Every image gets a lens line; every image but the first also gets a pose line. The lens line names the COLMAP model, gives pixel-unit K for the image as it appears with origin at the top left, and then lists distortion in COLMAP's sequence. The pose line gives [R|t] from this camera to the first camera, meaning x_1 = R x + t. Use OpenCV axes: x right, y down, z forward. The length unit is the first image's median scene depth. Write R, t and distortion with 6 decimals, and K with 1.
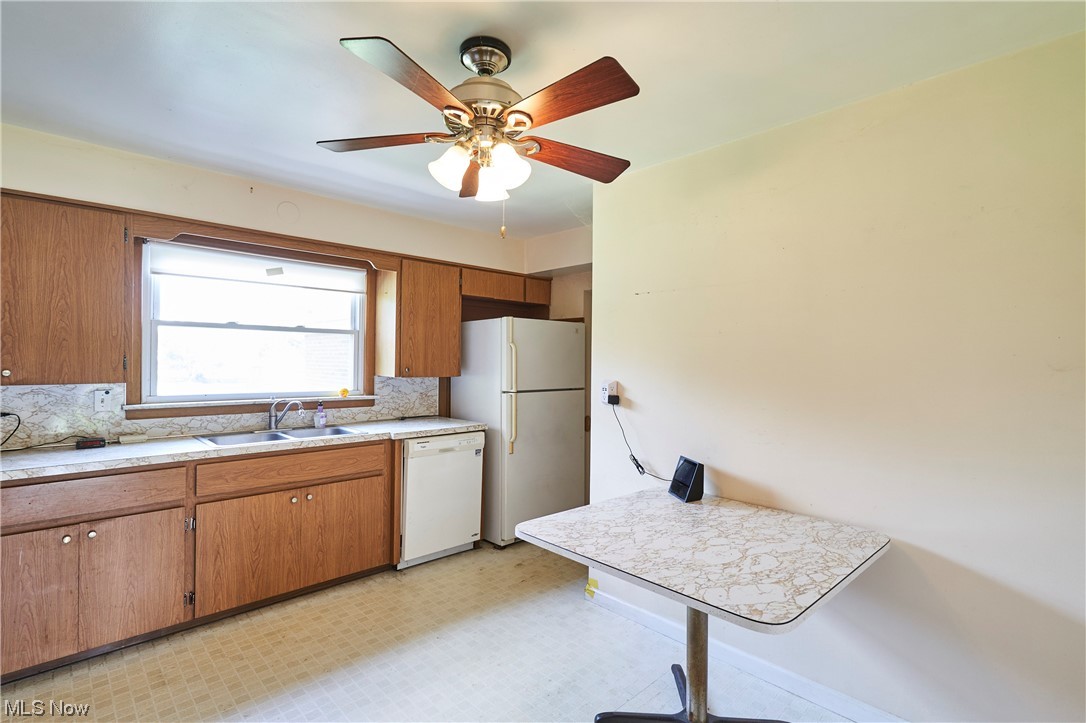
lens RADIAL K [[509.9, 0, 543.0], [0, 509.9, 361.5], [0, 0, 1]] dist [0.001005, 0.000222]
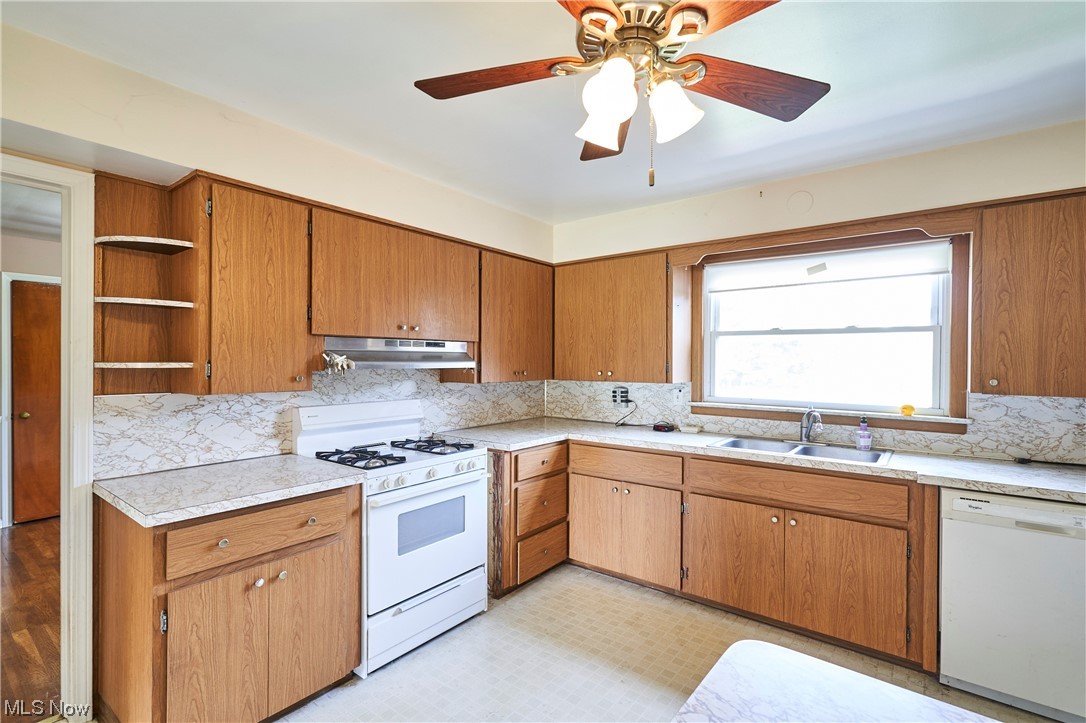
lens RADIAL K [[503.5, 0, 543.0], [0, 503.5, 361.5], [0, 0, 1]] dist [-0.001671, 0.000165]
pose [[0.142402, -0.007836, -0.989778, 0.338923], [-0.008529, 0.999922, -0.009143, 0.001397], [0.989772, 0.009744, 0.142324, 0.454224]]
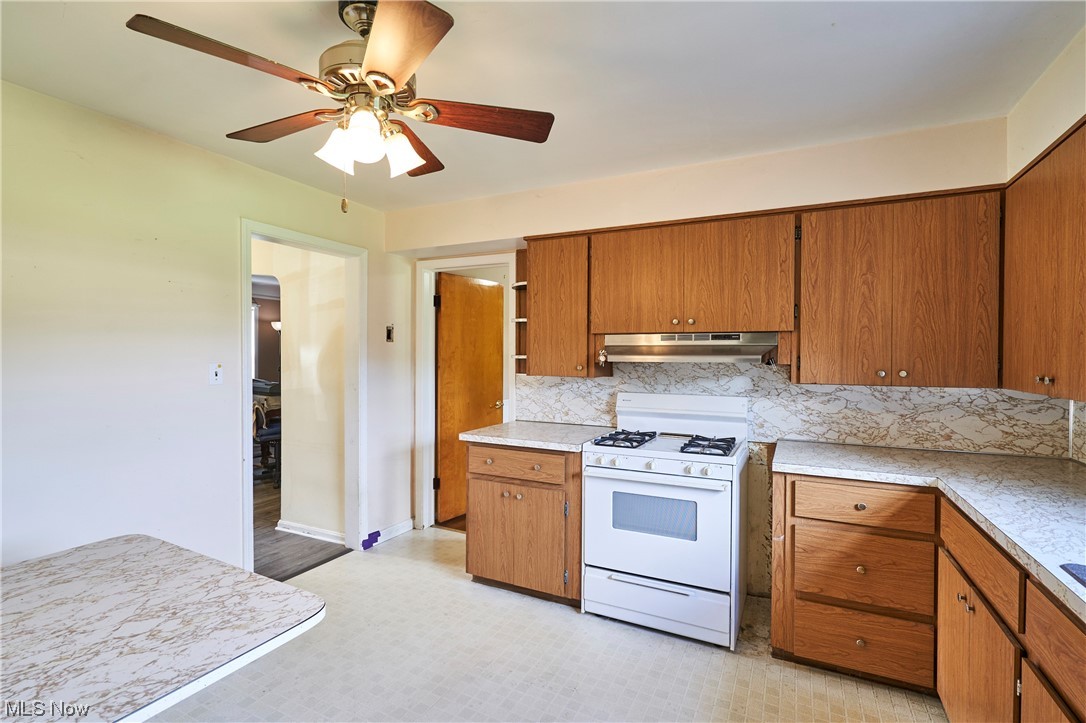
lens RADIAL K [[503.5, 0, 543.0], [0, 503.5, 361.5], [0, 0, 1]] dist [-0.001671, 0.000165]
pose [[-0.944463, -0.011651, -0.328412, -0.068869], [-0.017592, 0.999731, 0.015125, -0.003172], [0.328147, 0.020063, -0.944414, 1.139853]]
